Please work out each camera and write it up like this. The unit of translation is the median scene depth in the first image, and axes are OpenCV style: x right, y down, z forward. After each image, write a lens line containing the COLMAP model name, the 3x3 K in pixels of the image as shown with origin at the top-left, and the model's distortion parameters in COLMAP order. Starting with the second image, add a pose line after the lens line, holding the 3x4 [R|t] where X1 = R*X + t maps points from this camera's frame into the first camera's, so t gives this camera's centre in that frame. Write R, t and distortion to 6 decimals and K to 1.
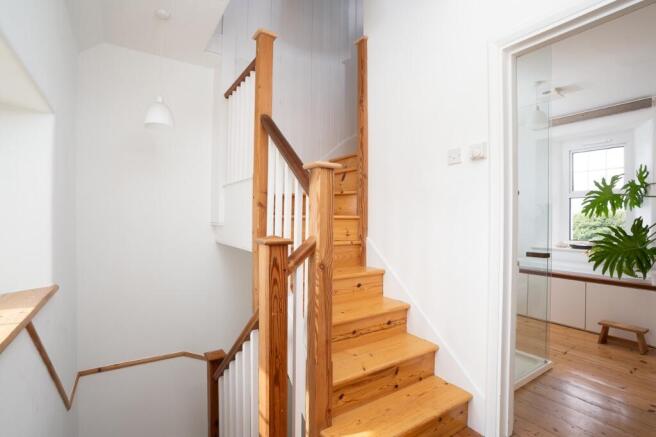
lens RADIAL K [[313.9, 0, 328.0], [0, 313.9, 218.5], [0, 0, 1]] dist [0.002679, 0.001019]
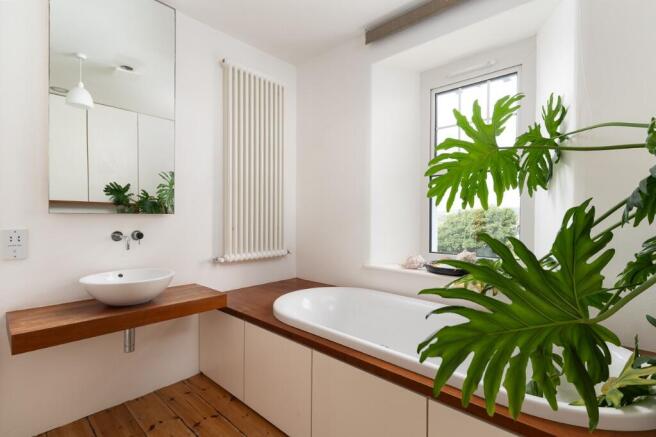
lens RADIAL K [[308.6, 0, 317.8], [0, 308.6, 220.2], [0, 0, 1]] dist [0.019444, -0.000269]
pose [[0.978313, -0.003332, 0.207105, 0.599375], [0.000316, 0.999893, 0.014593, 0.005820], [-0.207132, -0.014211, 0.978210, 0.659378]]
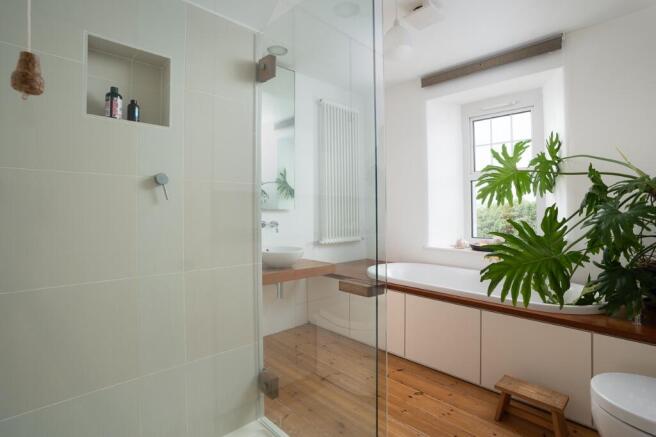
lens RADIAL K [[324.1, 0, 323.9], [0, 324.1, 201.5], [0, 0, 1]] dist [-0.017766, 0.000296]
pose [[0.985898, 0.002148, 0.167333, 0.386236], [0.002319, 0.999646, -0.026493, 0.003892], [-0.167331, 0.026507, 0.985544, 0.397567]]
